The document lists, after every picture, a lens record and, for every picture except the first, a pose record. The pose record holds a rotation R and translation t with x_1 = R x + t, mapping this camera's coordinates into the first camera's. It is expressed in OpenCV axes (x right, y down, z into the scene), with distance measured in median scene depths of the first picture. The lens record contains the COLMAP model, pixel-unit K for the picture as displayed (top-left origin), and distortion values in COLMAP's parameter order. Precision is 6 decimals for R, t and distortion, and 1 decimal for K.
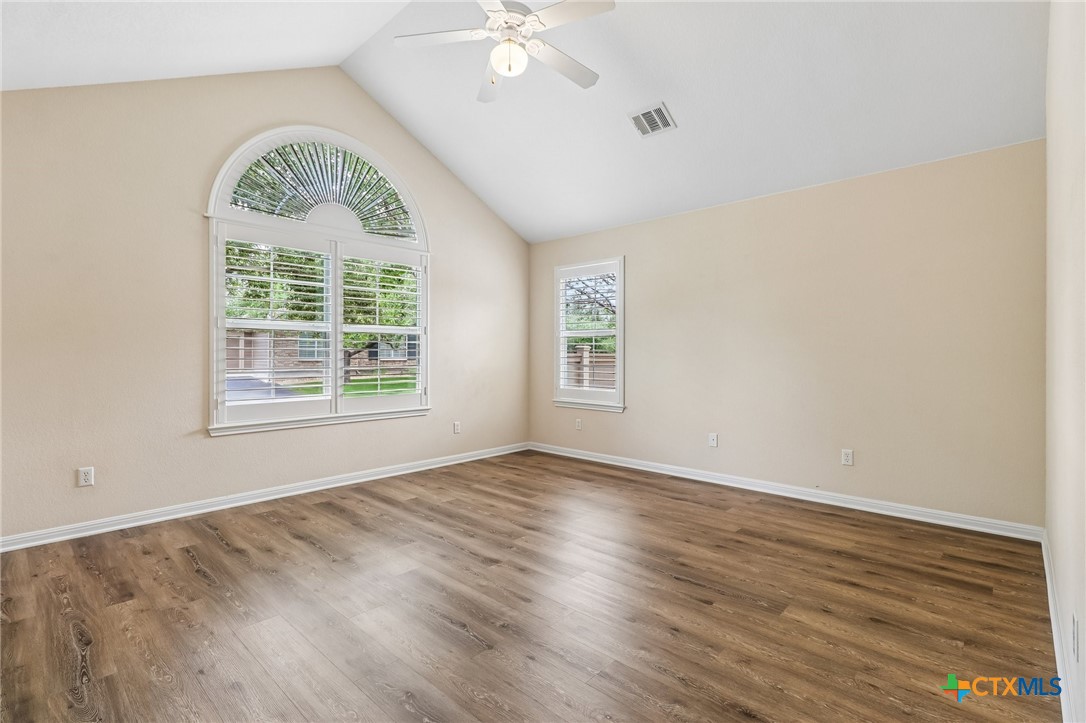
lens RADIAL K [[503.6, 0, 545.1], [0, 503.6, 353.7], [0, 0, 1]] dist [-0.000760, 0.000707]
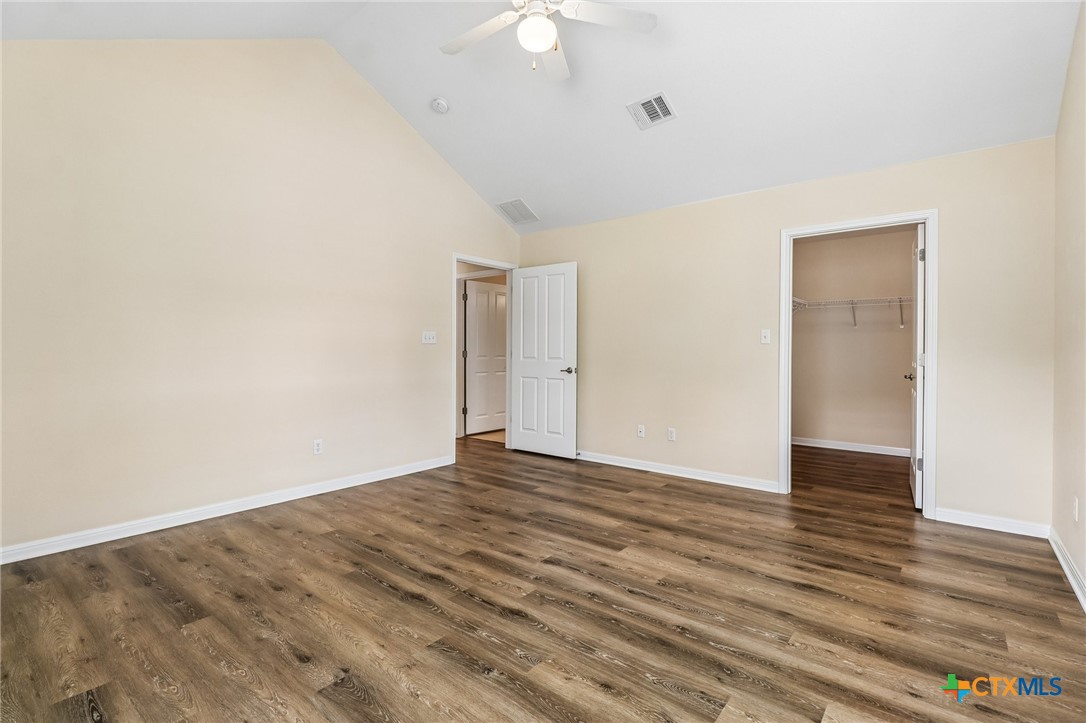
lens RADIAL K [[503.6, 0, 544.5], [0, 503.6, 359.2], [0, 0, 1]] dist [-0.000760, 0.000707]
pose [[-0.997629, -0.003682, -0.068721, -0.019808], [-0.004802, 0.999858, 0.016149, -0.000459], [0.068652, 0.016440, -0.997505, 1.687158]]
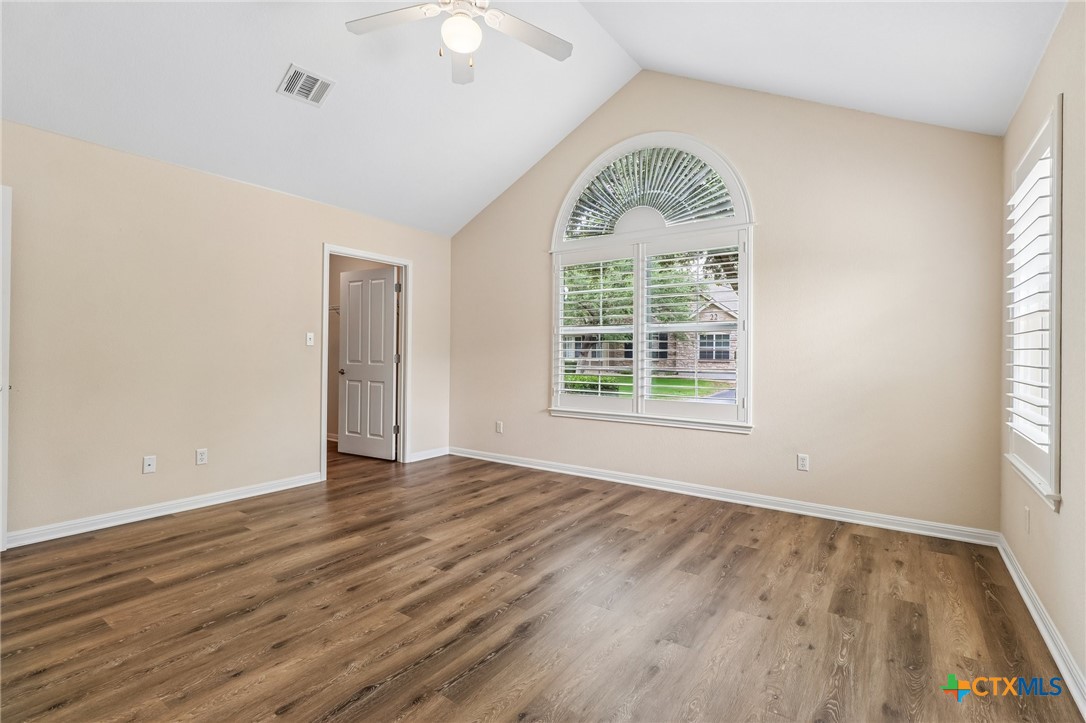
lens RADIAL K [[503.6, 0, 542.8], [0, 503.6, 359.5], [0, 0, 1]] dist [-0.000760, 0.000707]
pose [[0.131128, 0.010667, -0.991308, 0.752756], [-0.003948, 0.999940, 0.010237, 0.000198], [0.991358, 0.002572, 0.131162, 0.900613]]
